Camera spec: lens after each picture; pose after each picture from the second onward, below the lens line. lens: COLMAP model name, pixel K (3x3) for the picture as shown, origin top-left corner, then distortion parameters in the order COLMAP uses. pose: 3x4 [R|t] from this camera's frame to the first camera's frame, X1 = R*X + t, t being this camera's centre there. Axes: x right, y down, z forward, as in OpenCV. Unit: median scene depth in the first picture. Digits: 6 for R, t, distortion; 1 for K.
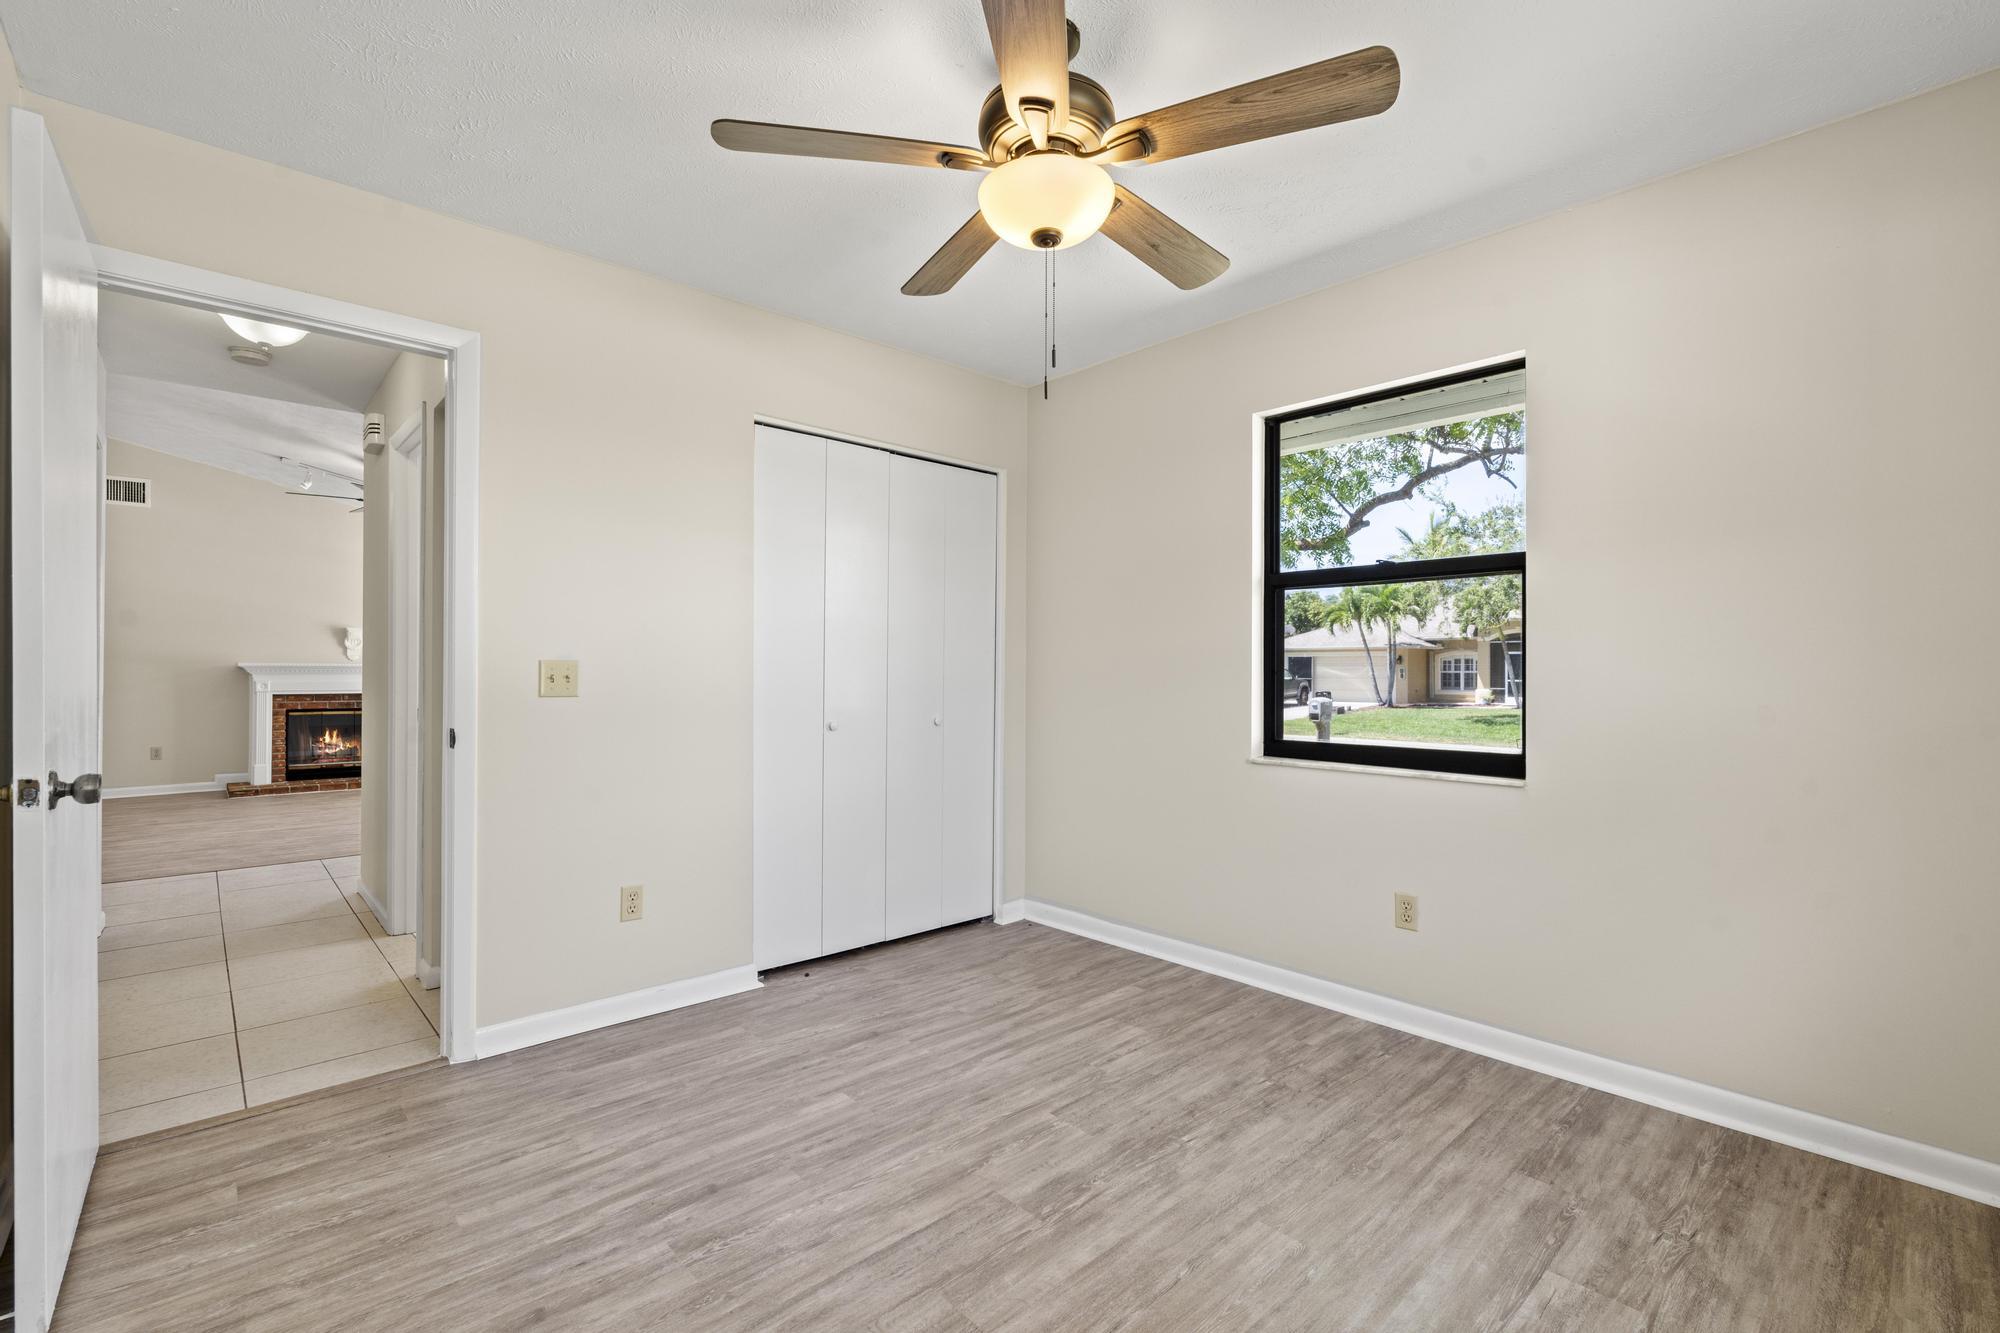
lens RADIAL K [[875.5, 0, 1000.2], [0, 875.5, 671.4], [0, 0, 1]] dist [-0.002404, 0.000253]
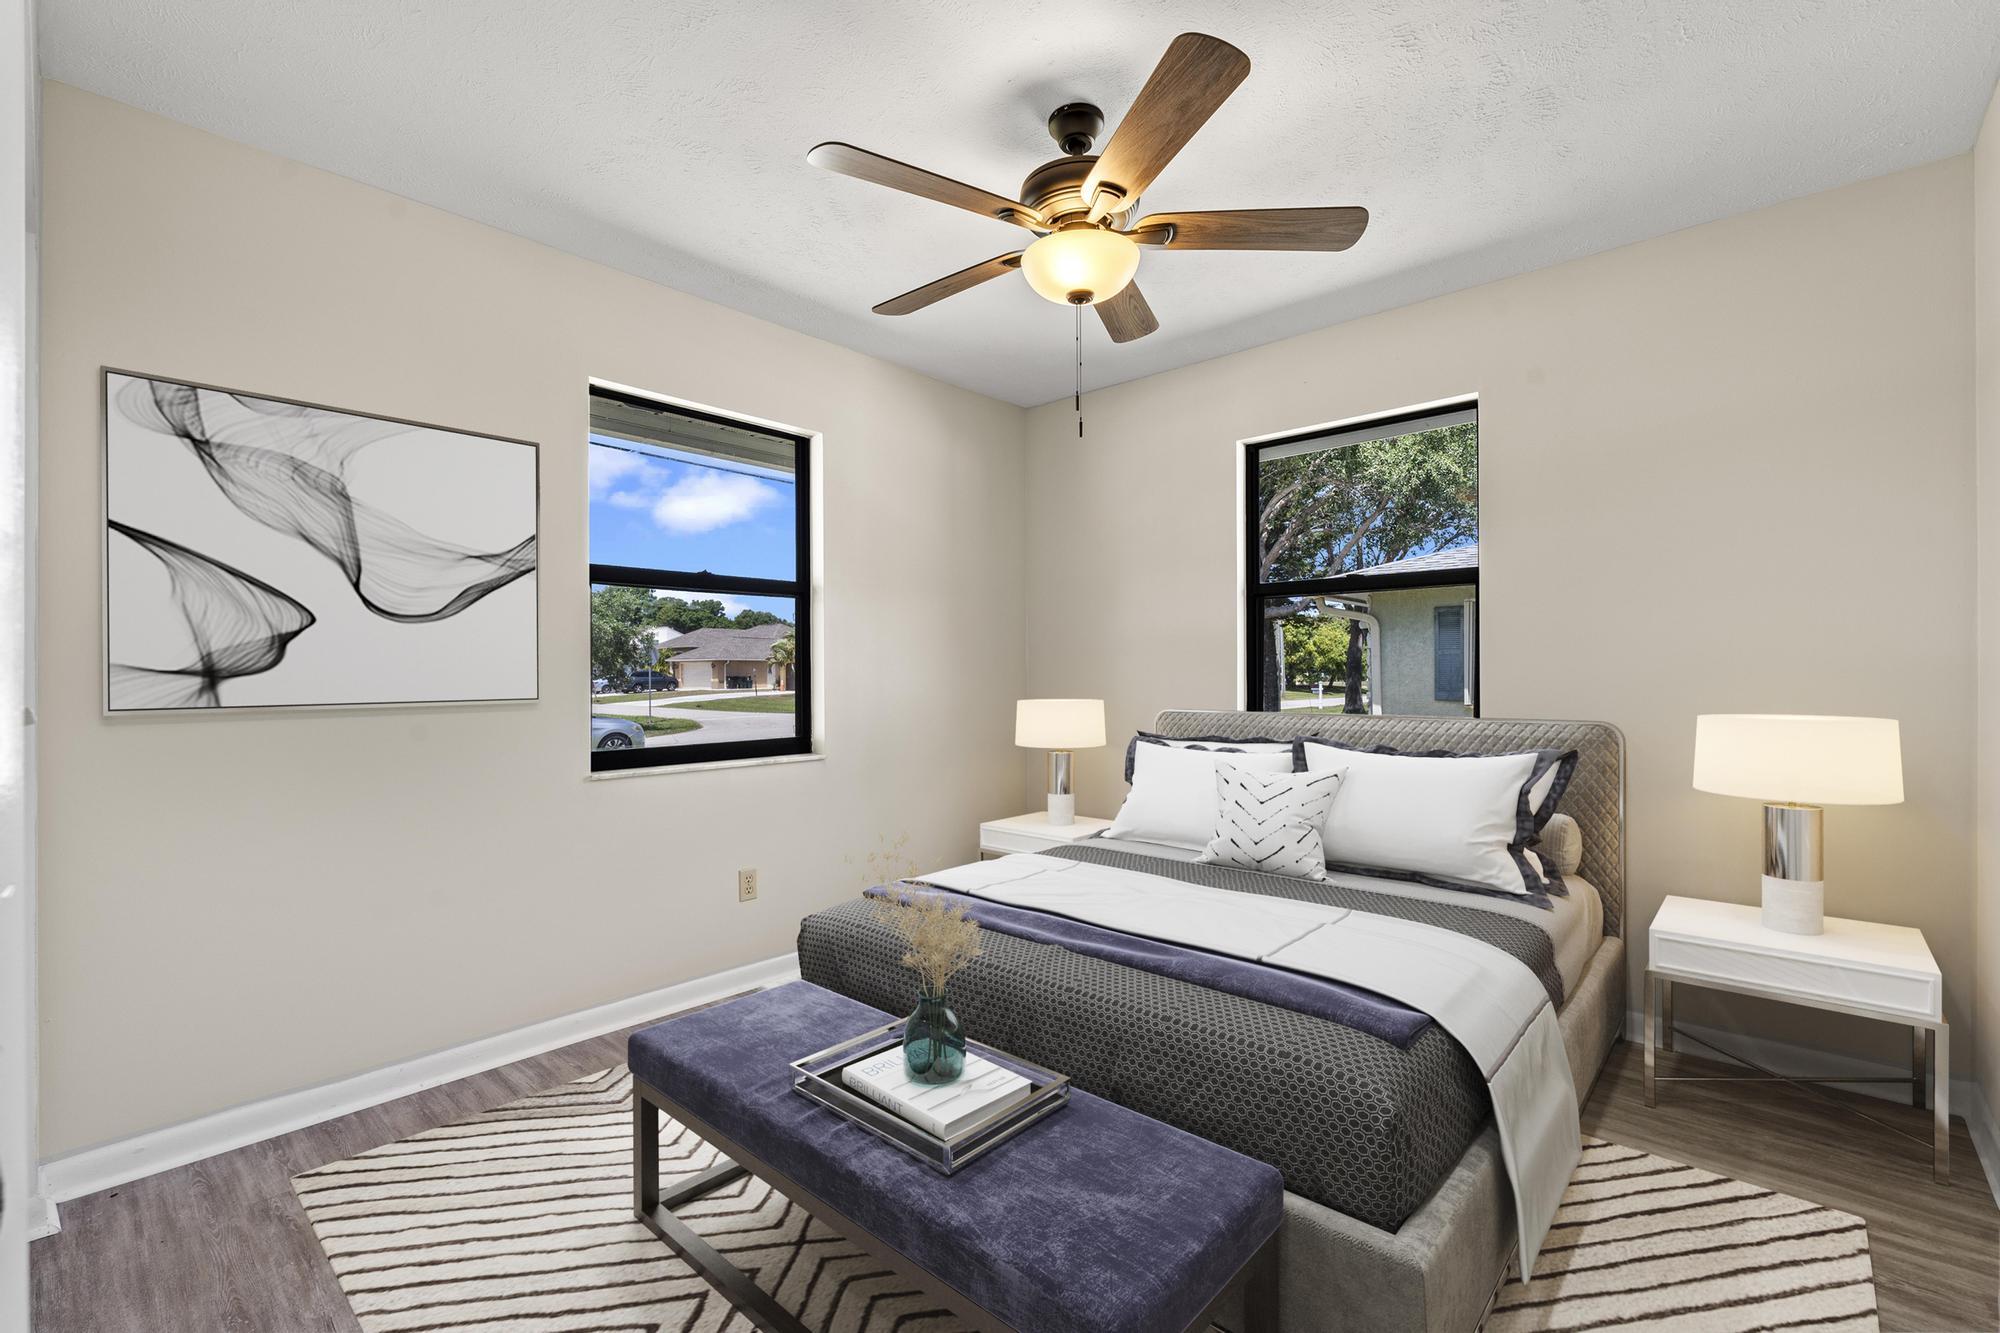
lens RADIAL K [[875.5, 0, 1000.2], [0, 875.5, 671.4], [0, 0, 1]] dist [-0.002404, 0.000253]
pose [[-0.093221, 0.002302, 0.995643, -0.597846], [0.003227, 0.999993, -0.002009, 0.000844], [-0.995640, 0.003026, -0.093227, 0.667133]]
